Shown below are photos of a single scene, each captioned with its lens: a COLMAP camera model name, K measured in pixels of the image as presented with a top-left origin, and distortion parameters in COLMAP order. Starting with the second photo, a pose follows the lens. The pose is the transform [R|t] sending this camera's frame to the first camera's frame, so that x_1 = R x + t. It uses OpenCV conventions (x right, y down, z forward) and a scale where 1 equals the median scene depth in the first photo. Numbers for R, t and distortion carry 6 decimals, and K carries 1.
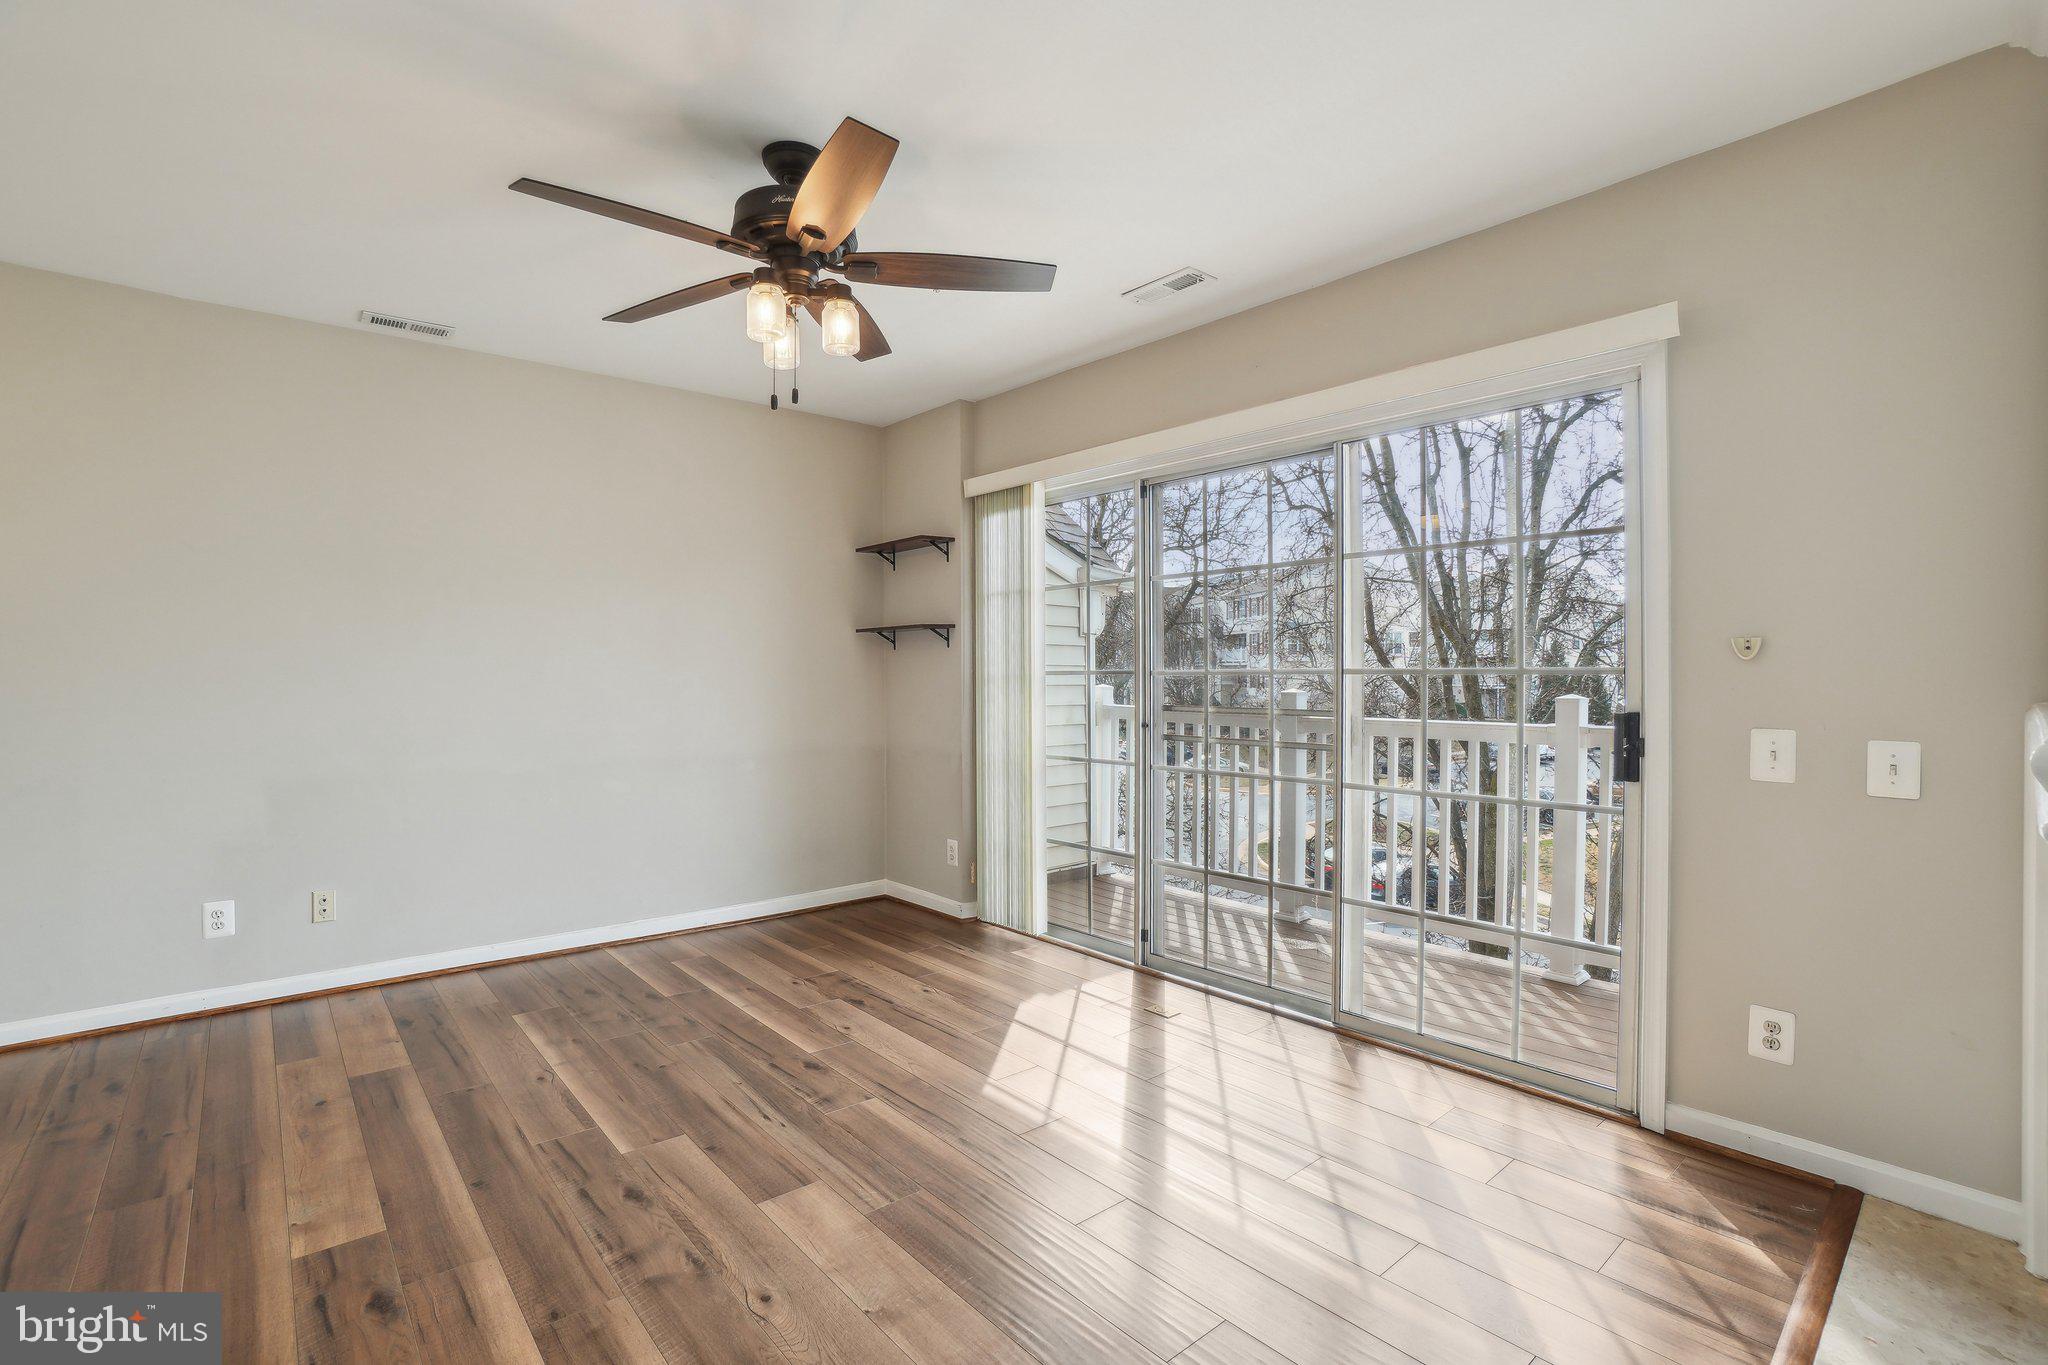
lens RADIAL K [[938.2, 0, 1023.2], [0, 938.2, 687.3], [0, 0, 1]] dist [-0.027654, 0.003066]
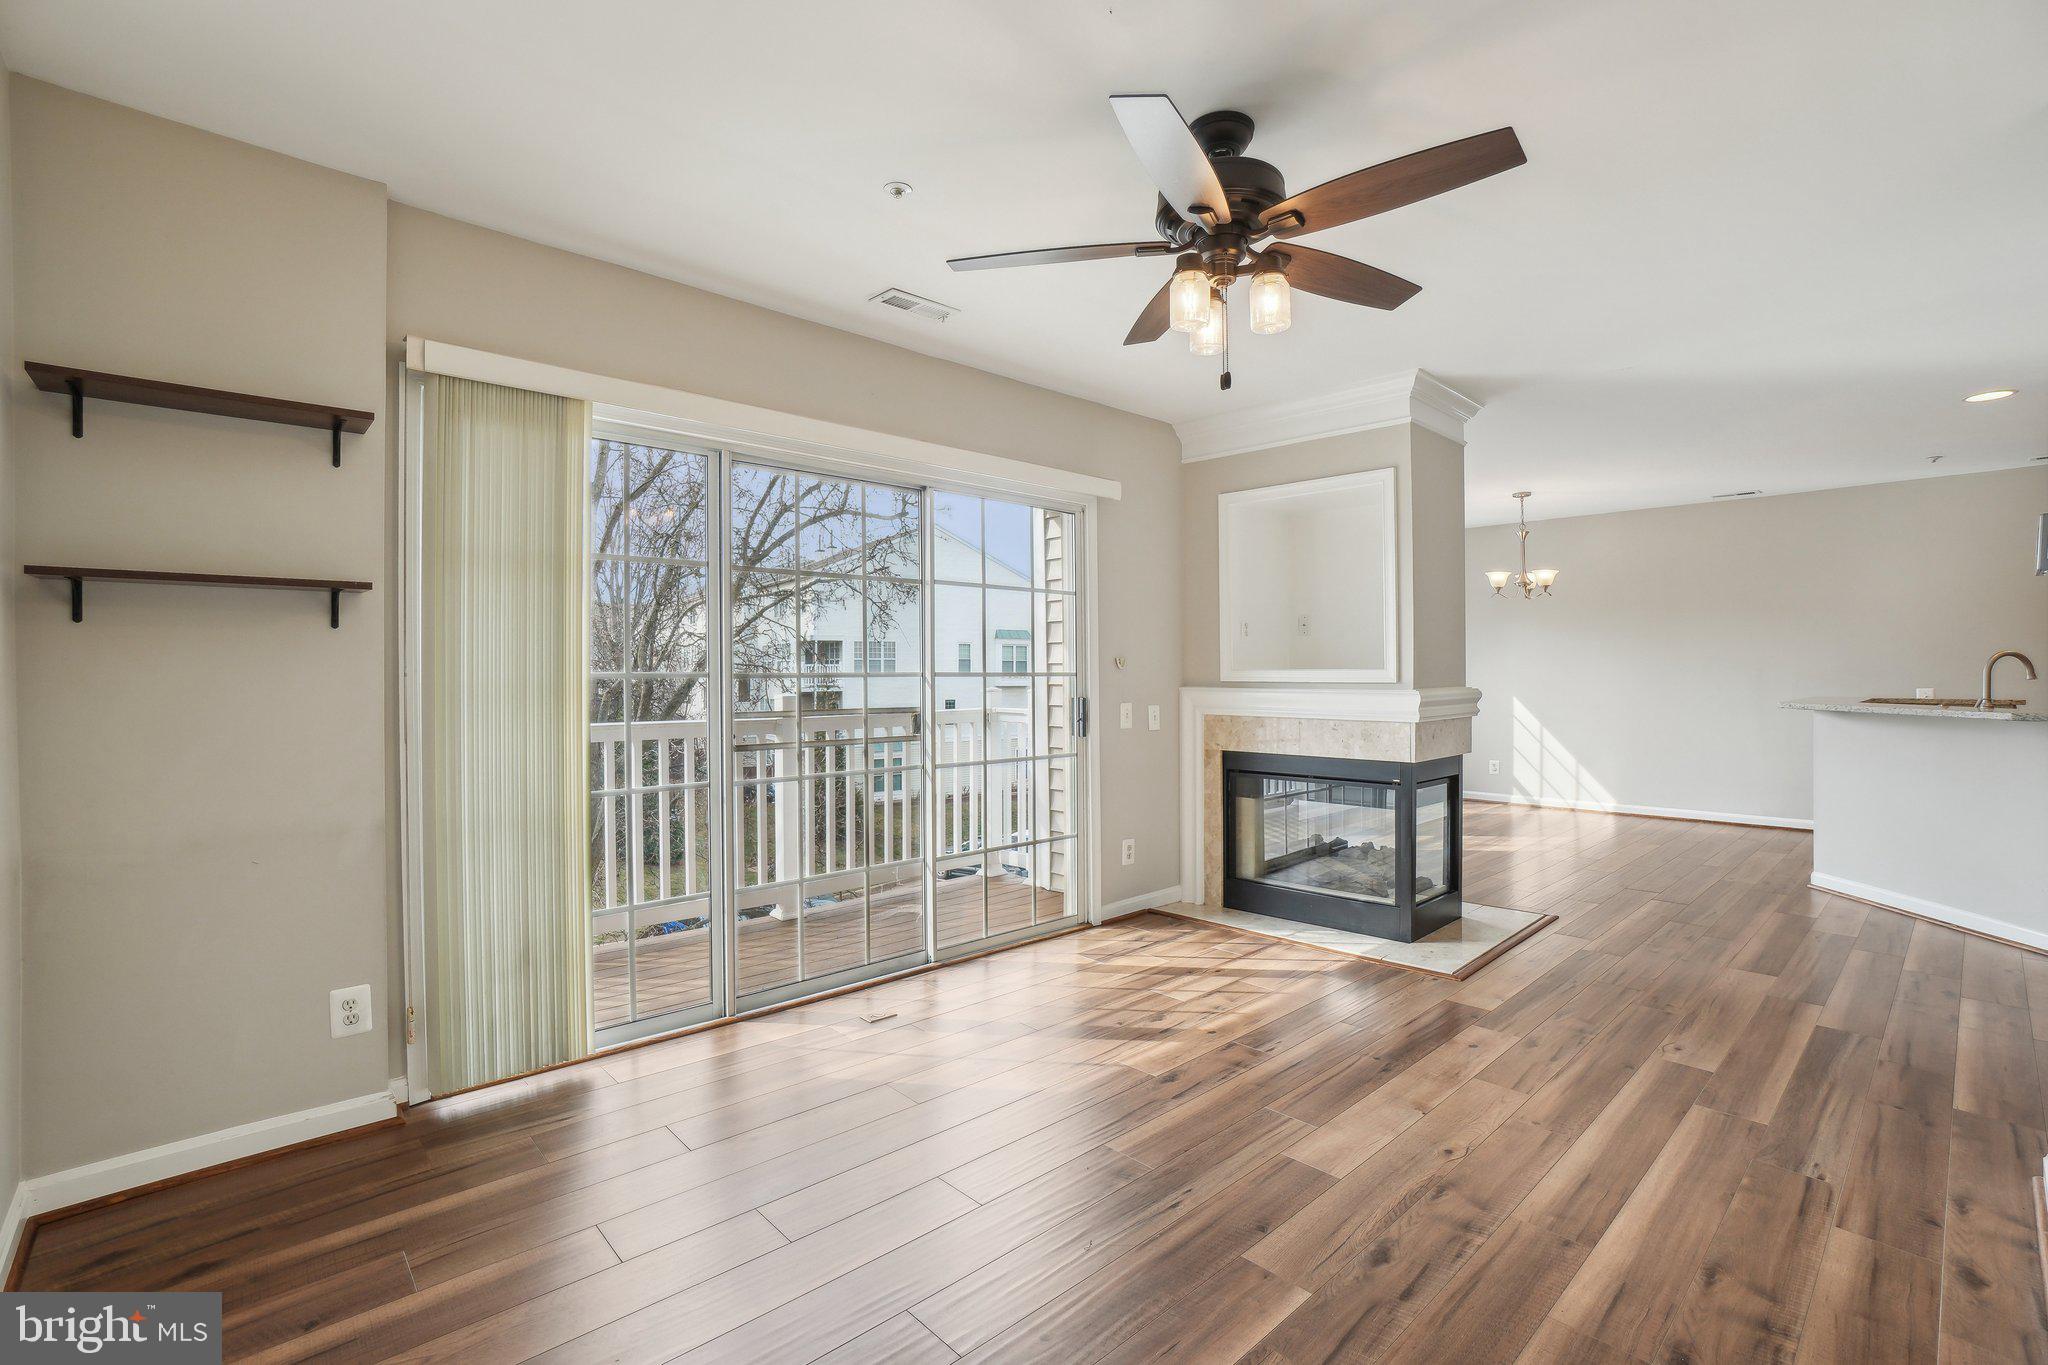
lens RADIAL K [[920.2, 0, 992.8], [0, 920.2, 681.8], [0, 0, 1]] dist [-0.049557, 0.012708]
pose [[-0.016348, -0.004581, 0.999856, -1.140165], [0.018286, 0.999821, 0.004880, -0.015690], [-0.999699, 0.018363, -0.016261, 1.229849]]
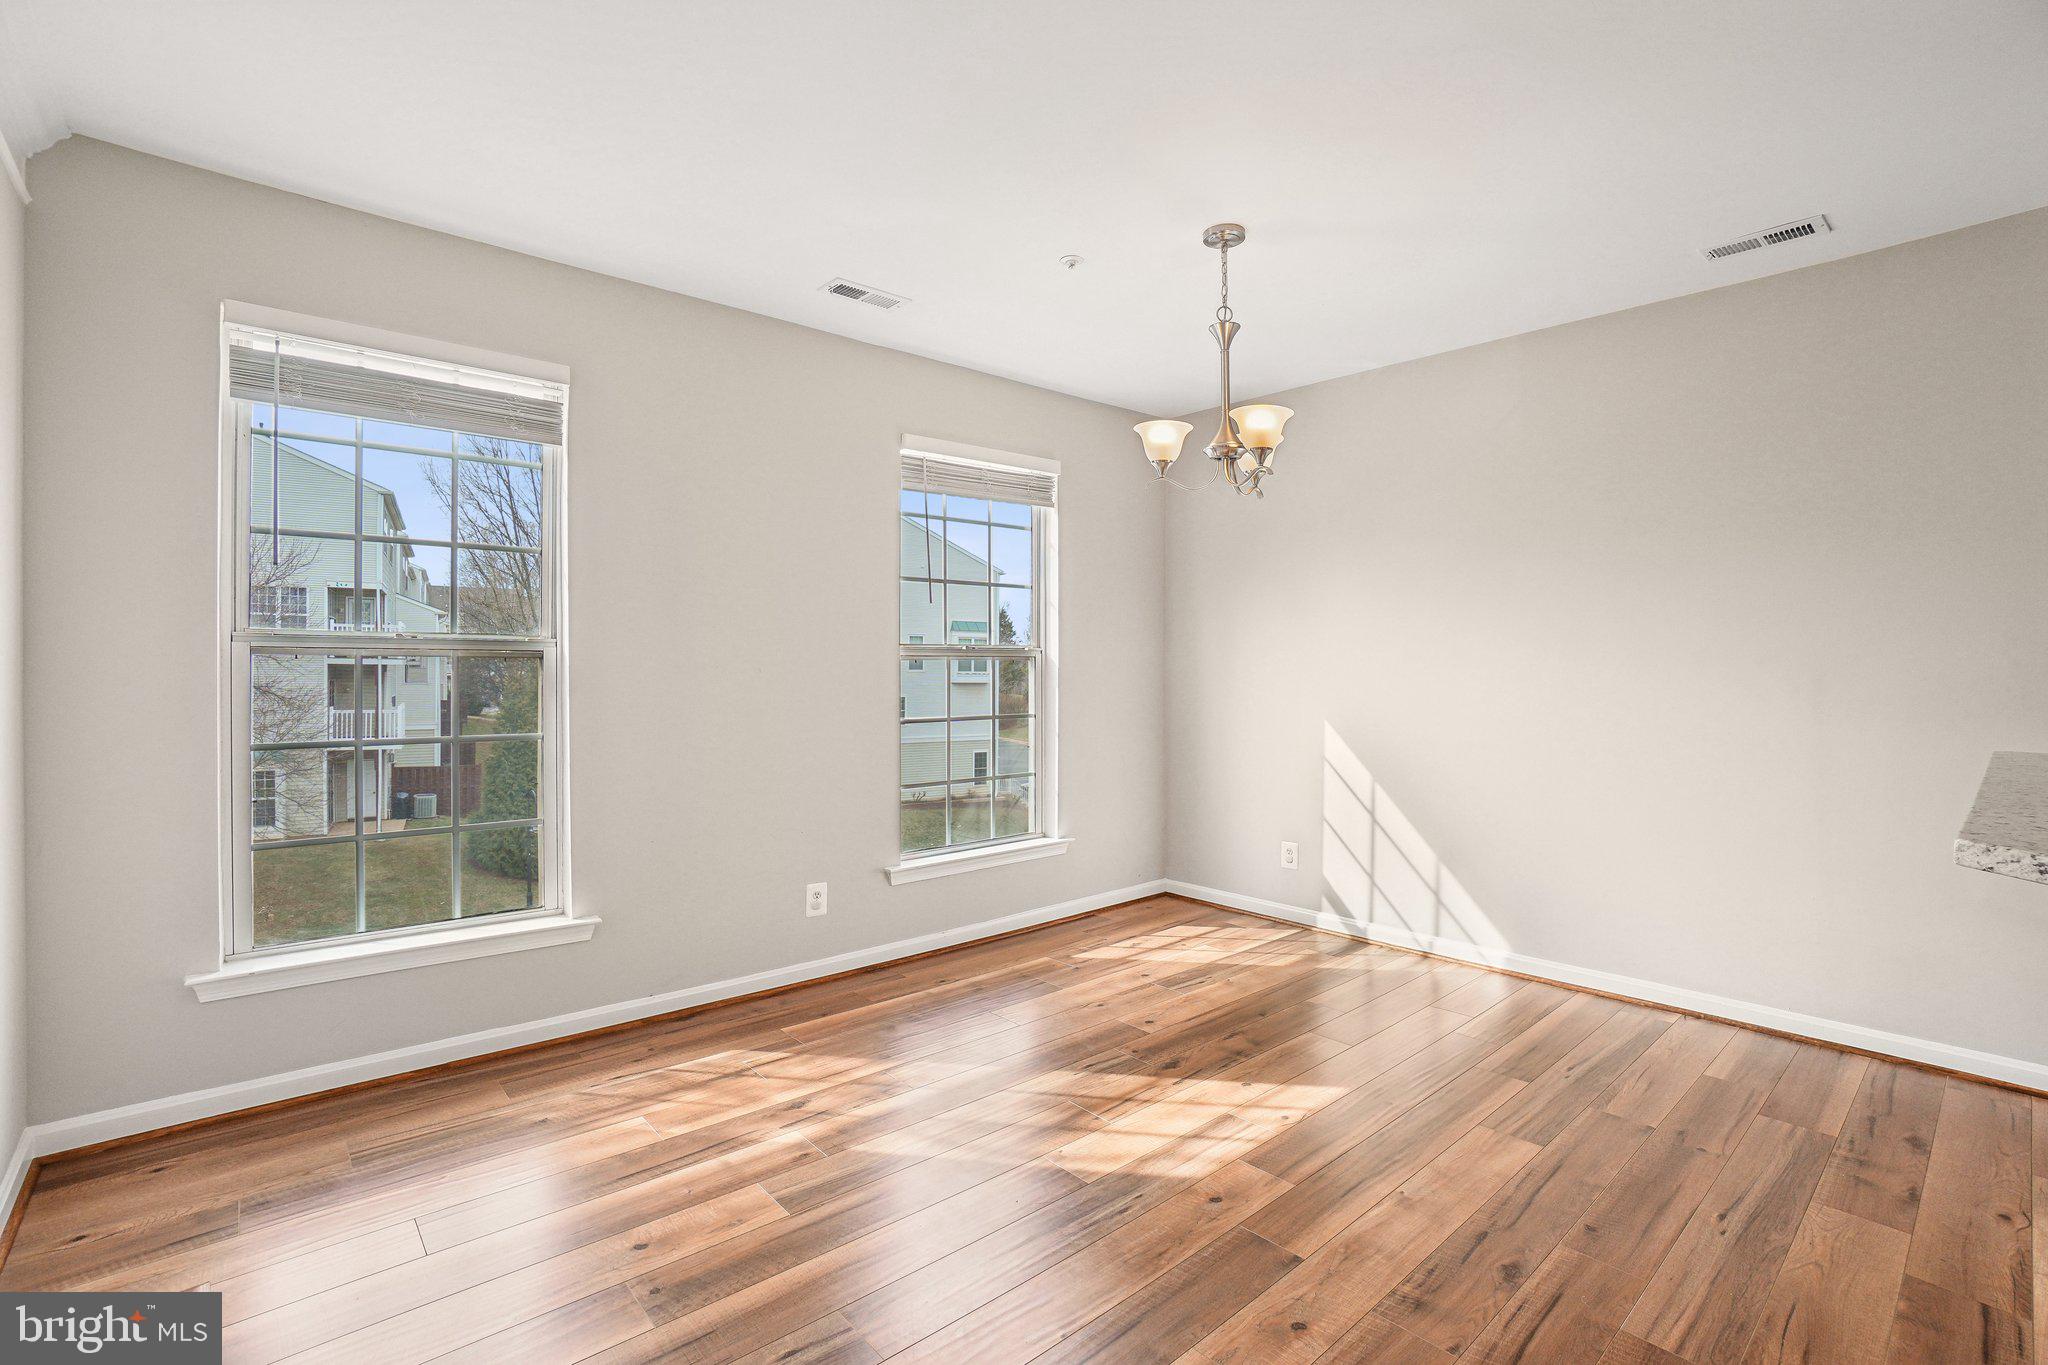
lens RADIAL K [[920.2, 0, 992.4], [0, 920.2, 681.9], [0, 0, 1]] dist [-0.049557, 0.012708]
pose [[0.021226, -0.009410, 0.999730, 0.473305], [0.011965, 0.999886, 0.009158, -0.002388], [-0.999703, 0.011767, 0.021337, -0.182442]]
